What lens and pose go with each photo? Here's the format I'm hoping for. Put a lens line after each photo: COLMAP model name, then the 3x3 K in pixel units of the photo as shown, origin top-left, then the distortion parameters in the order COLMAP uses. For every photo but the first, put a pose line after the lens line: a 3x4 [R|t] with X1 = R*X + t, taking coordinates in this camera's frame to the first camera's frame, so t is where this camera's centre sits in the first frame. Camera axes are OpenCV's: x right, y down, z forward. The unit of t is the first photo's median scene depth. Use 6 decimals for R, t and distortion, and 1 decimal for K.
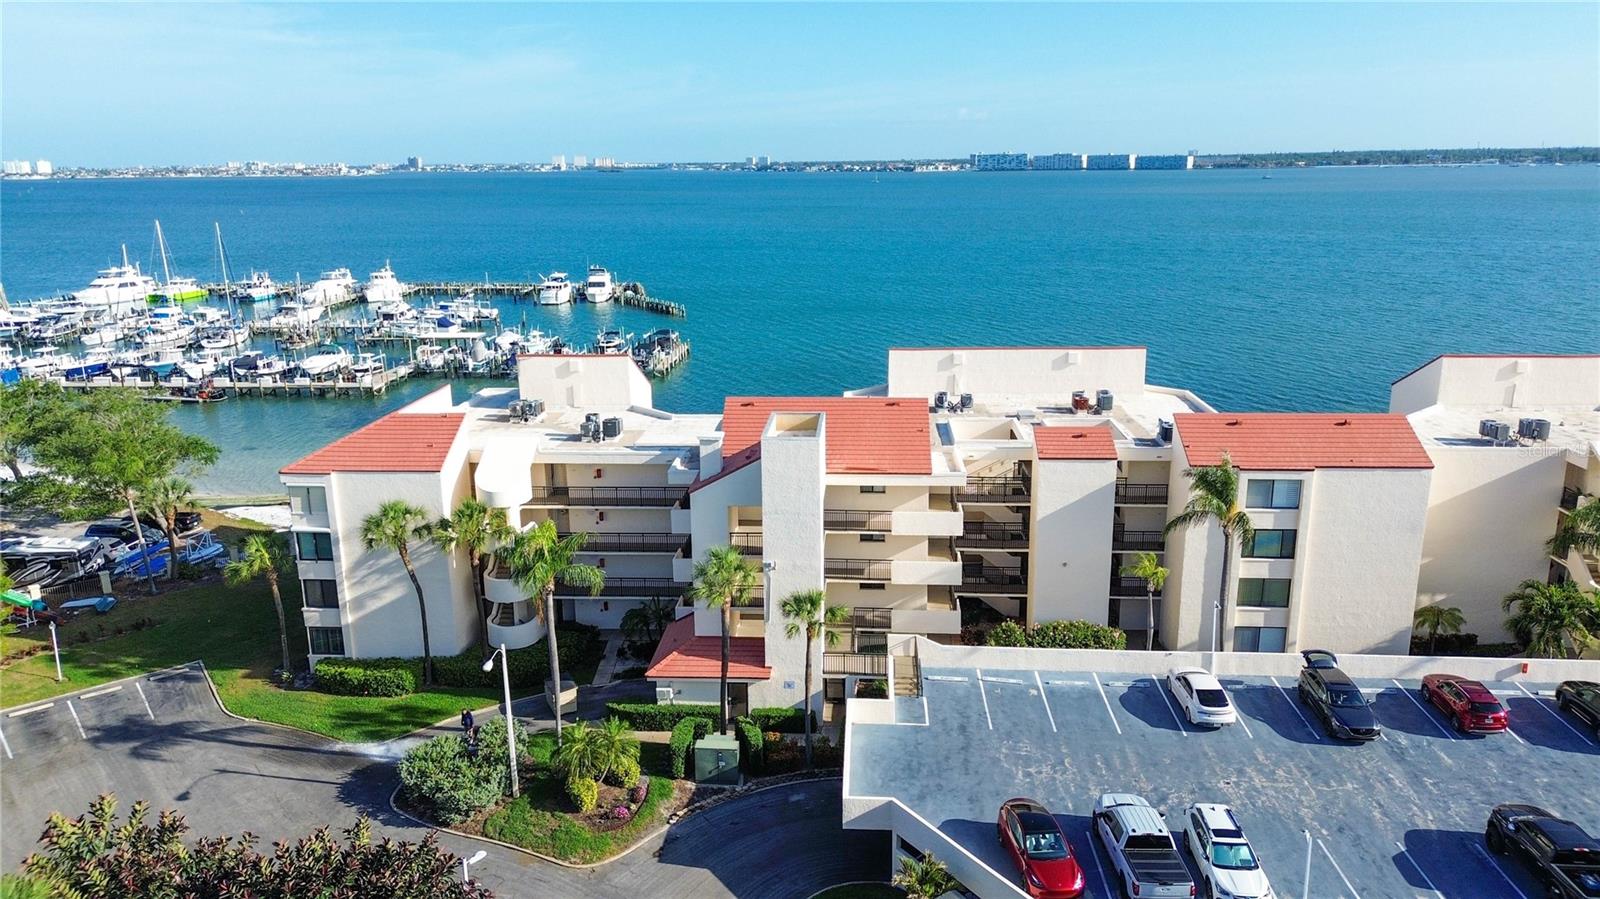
lens RADIAL K [[1115.9, 0, 798.1], [0, 1115.9, 477.3], [0, 0, 1]] dist [0.061781, -0.058697]
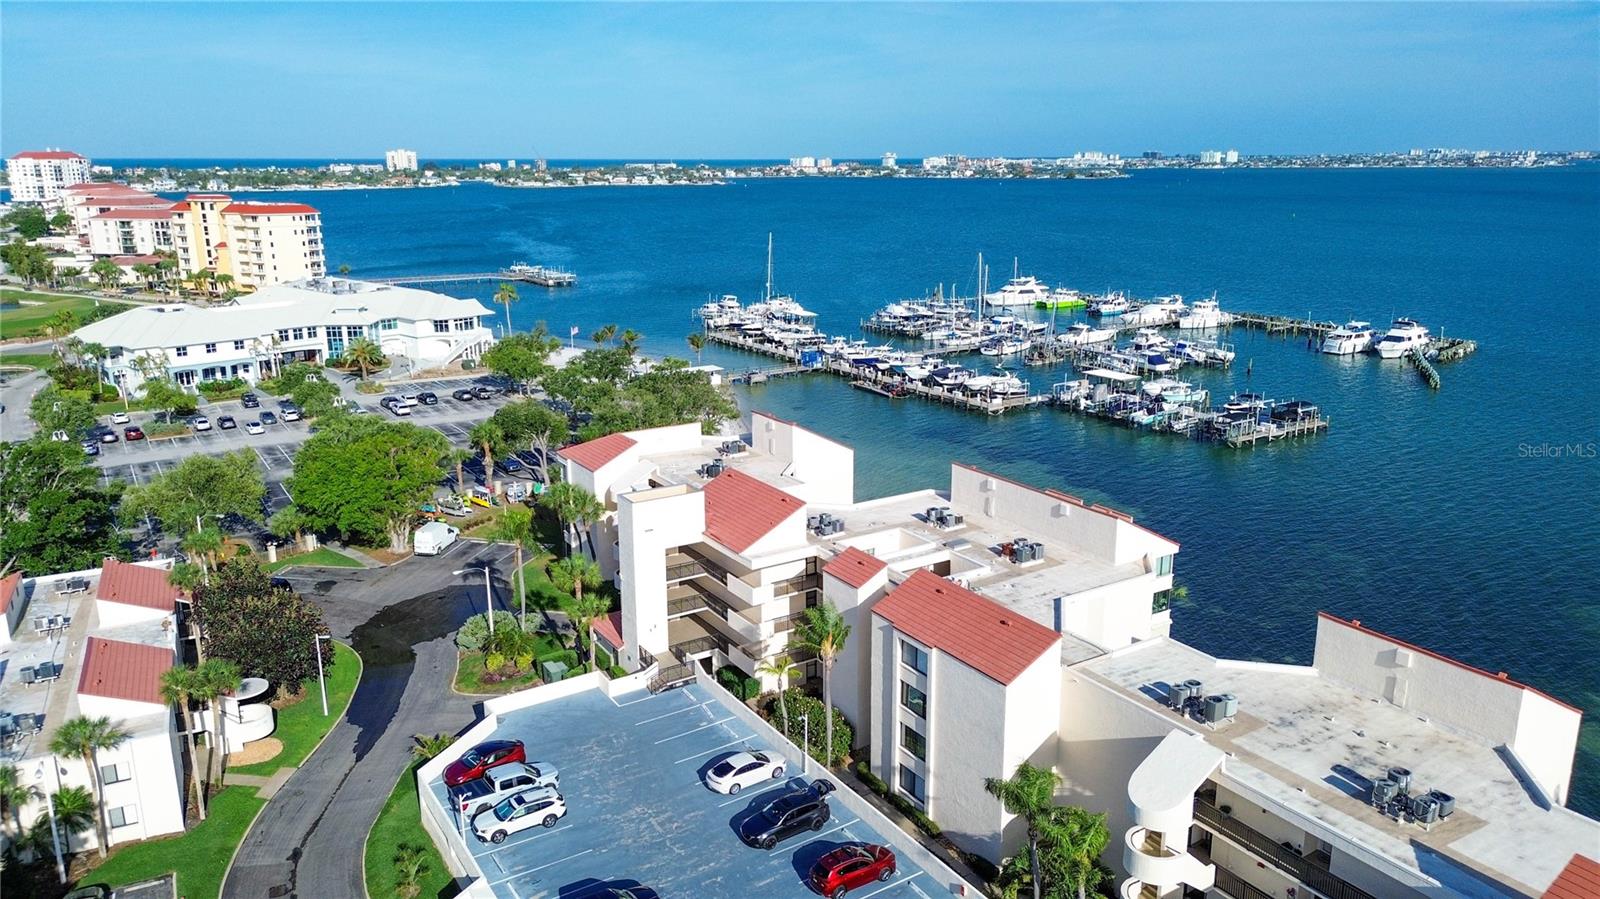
lens RADIAL K [[1122.5, 0, 800.0], [0, 1122.5, 449.5], [0, 0, 1]] dist [0.057853, -0.060895]
pose [[0.590816, 0.209903, -0.779023, 0.285710], [-0.219600, 0.970947, 0.095070, -0.065086], [0.776346, 0.114904, 0.619746, 0.043828]]
